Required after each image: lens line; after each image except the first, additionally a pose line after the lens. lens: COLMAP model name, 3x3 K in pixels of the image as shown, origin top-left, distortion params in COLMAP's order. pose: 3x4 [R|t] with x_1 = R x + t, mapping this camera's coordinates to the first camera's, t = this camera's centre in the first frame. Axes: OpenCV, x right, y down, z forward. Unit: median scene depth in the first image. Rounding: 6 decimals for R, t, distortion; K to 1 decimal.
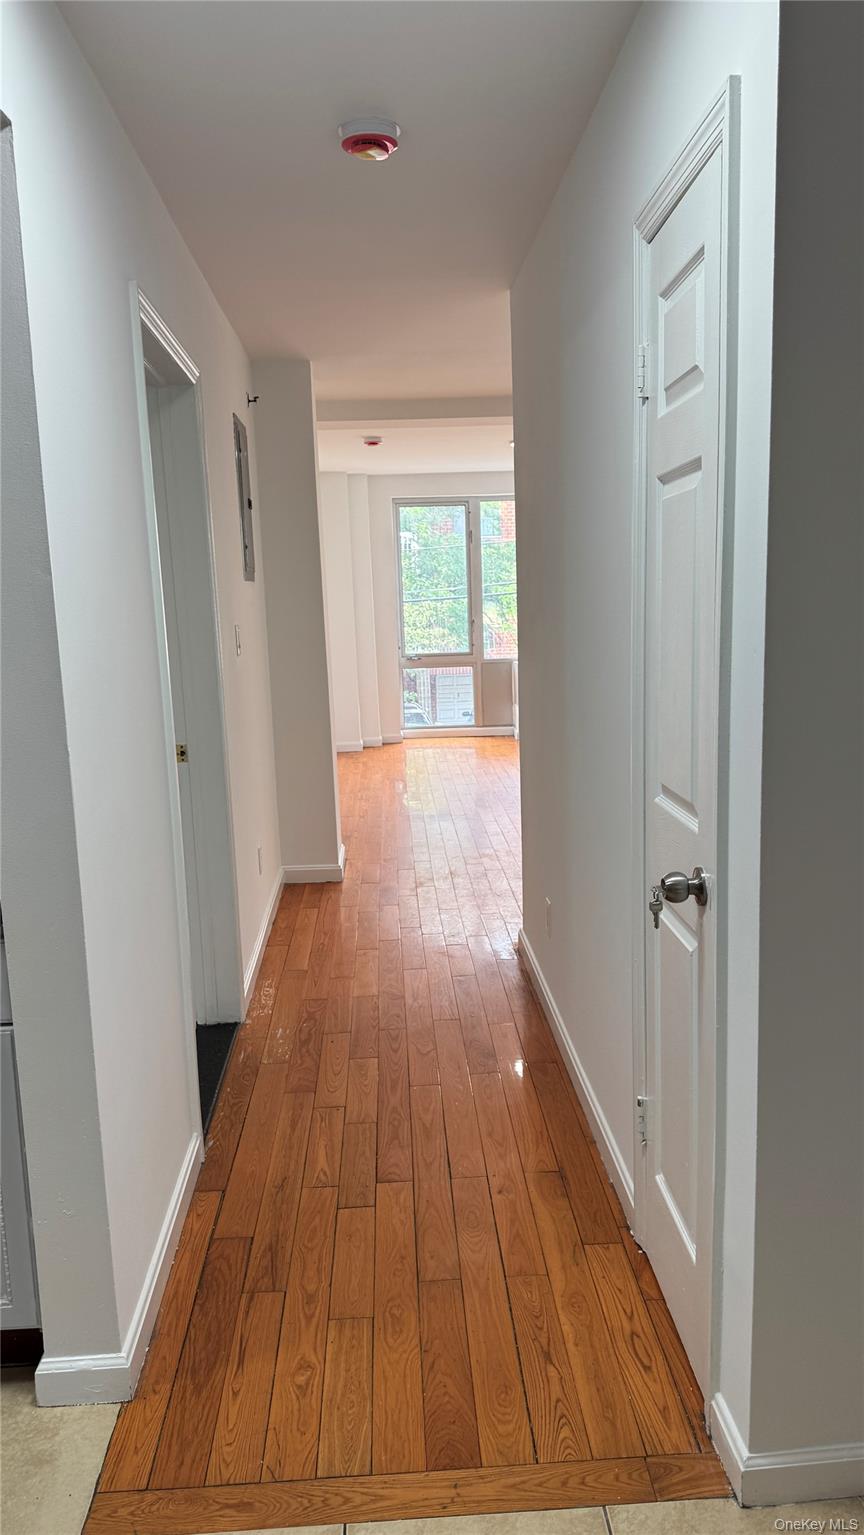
lens RADIAL K [[1084.1, 0, 437.5], [0, 1084.1, 764.5], [0, 0, 1]] dist [0.002328, -0.000383]
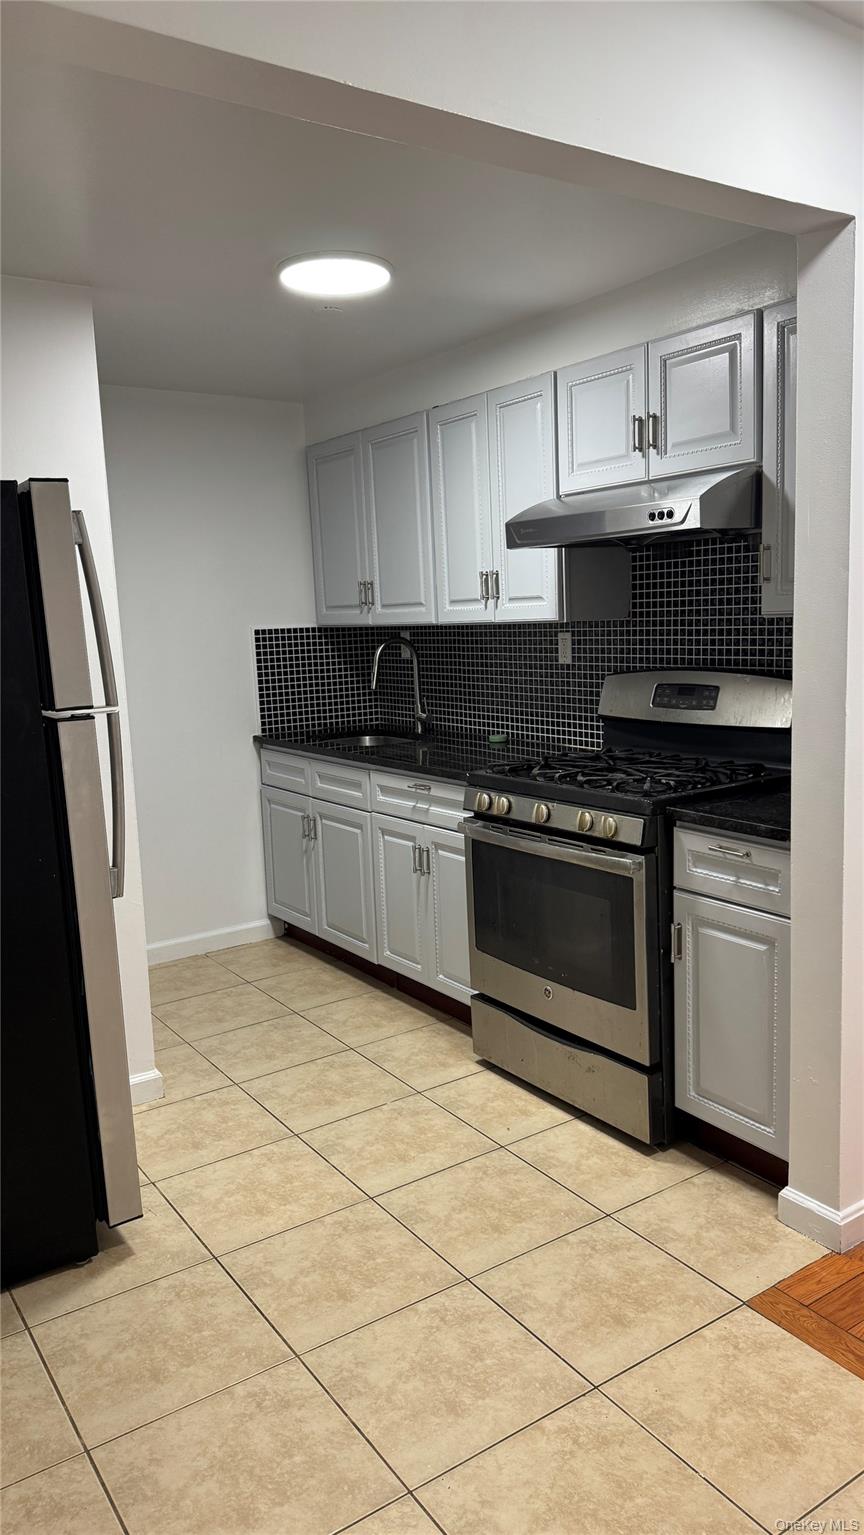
lens RADIAL K [[1084.1, 0, 432.6], [0, 1084.1, 769.2], [0, 0, 1]] dist [0.002328, -0.000383]
pose [[0.513555, 0.135749, -0.847250, 0.458009], [-0.103338, 0.990004, 0.095983, -0.014500], [0.851811, 0.038261, 0.522450, -0.034692]]
